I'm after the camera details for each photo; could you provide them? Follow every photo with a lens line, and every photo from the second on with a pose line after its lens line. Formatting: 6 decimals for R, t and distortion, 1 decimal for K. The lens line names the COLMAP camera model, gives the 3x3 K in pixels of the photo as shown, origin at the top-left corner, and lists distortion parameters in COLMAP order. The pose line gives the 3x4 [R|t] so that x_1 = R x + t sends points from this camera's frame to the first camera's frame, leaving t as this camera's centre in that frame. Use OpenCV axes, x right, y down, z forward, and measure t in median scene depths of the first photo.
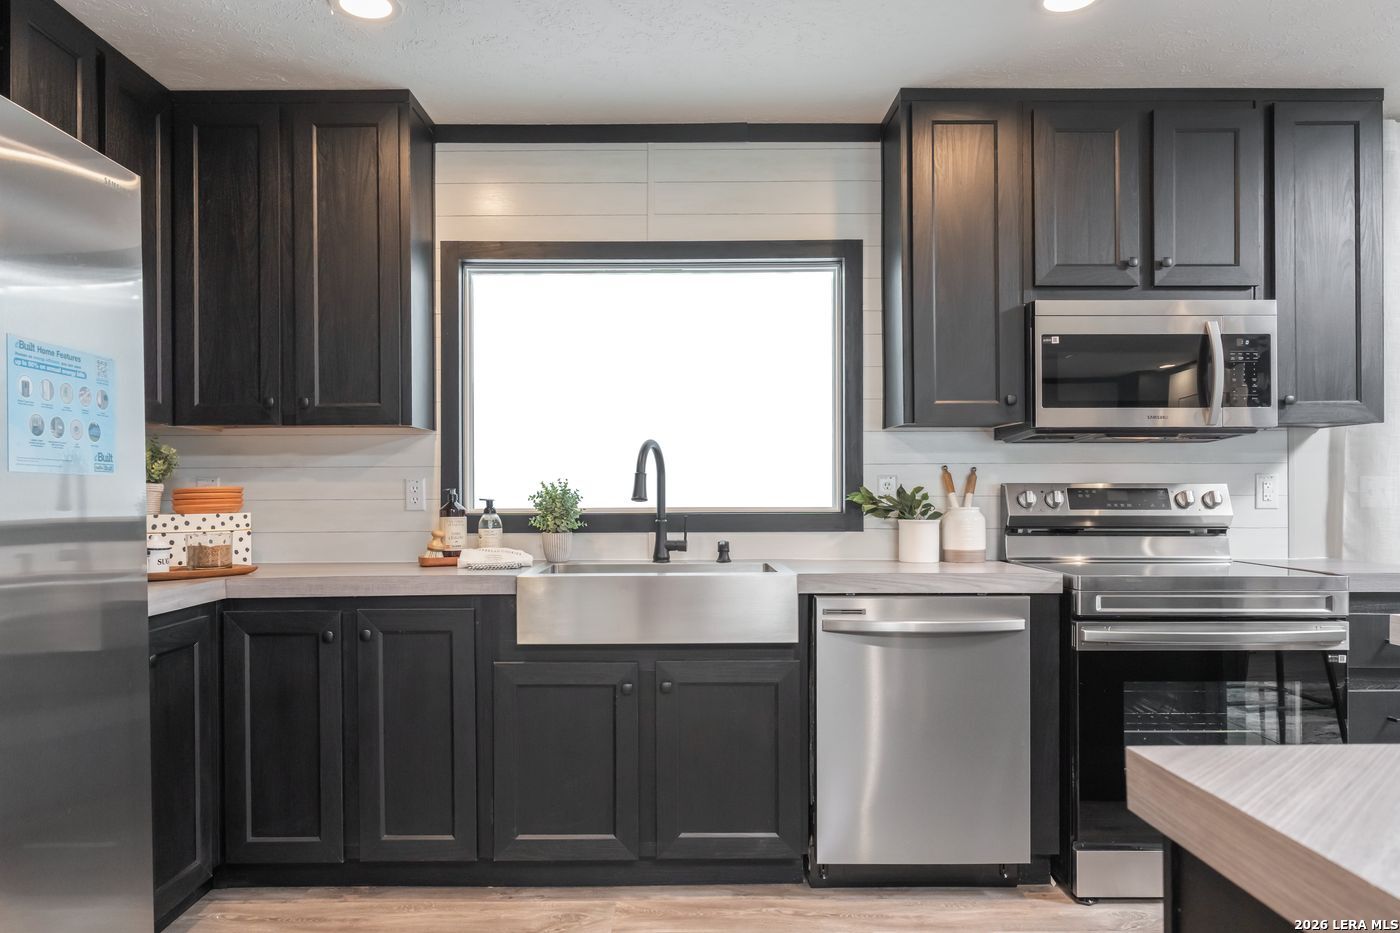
lens RADIAL K [[959.1, 0, 686.0], [0, 959.1, 483.4], [0, 0, 1]] dist [-0.001130, 0.000652]
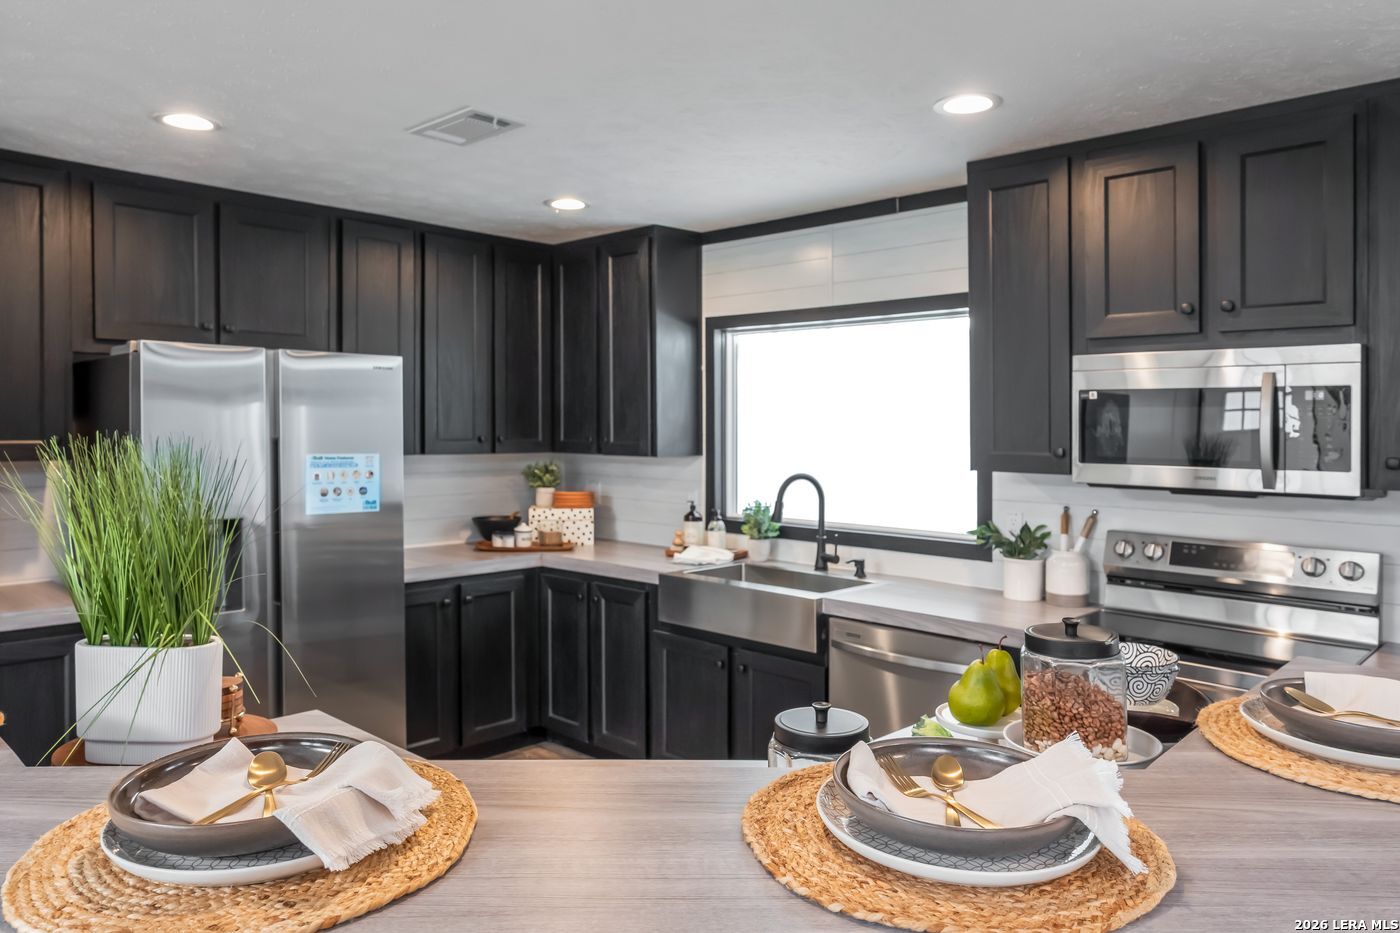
lens RADIAL K [[959.1, 0, 696.5], [0, 959.1, 424.9], [0, 0, 1]] dist [-0.001130, 0.000652]
pose [[0.717096, 0.009912, -0.696904, 0.768195], [-0.003605, 0.999938, 0.010512, -0.125577], [0.696965, -0.005026, 0.717088, 0.003924]]
